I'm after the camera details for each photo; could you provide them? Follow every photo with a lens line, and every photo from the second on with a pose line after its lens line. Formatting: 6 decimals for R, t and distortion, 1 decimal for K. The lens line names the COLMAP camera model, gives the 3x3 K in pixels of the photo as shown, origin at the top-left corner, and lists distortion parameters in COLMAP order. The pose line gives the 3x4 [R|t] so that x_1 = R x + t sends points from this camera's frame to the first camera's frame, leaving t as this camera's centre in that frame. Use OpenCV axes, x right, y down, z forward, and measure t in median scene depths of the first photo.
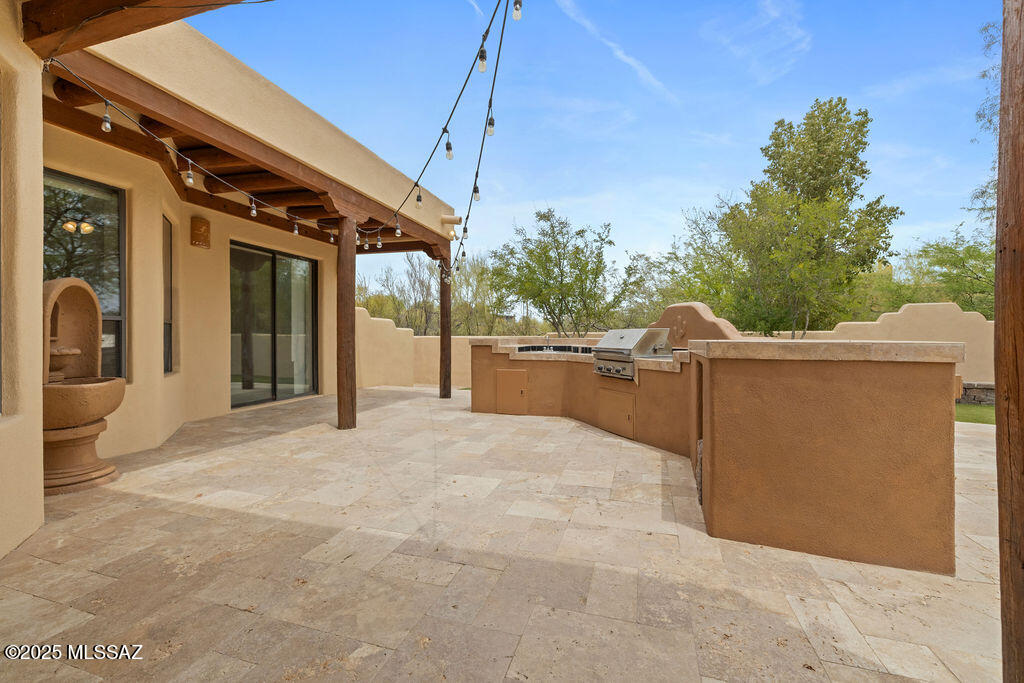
lens RADIAL K [[435.2, 0, 511.0], [0, 435.2, 334.4], [0, 0, 1]] dist [0.006487, -0.000212]
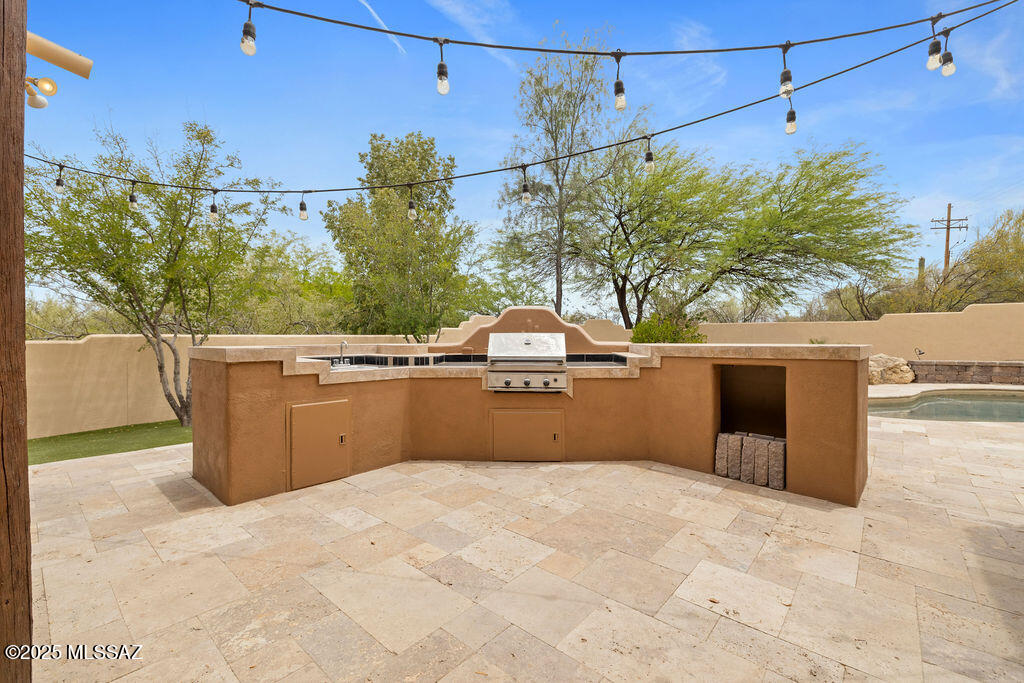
lens RADIAL K [[435.2, 0, 511.0], [0, 435.2, 334.4], [0, 0, 1]] dist [0.006487, -0.000212]
pose [[0.389367, 0.006165, 0.921062, -0.726018], [-0.006490, 0.999971, -0.003949, -0.009747], [-0.921060, -0.004440, 0.389396, 0.971815]]
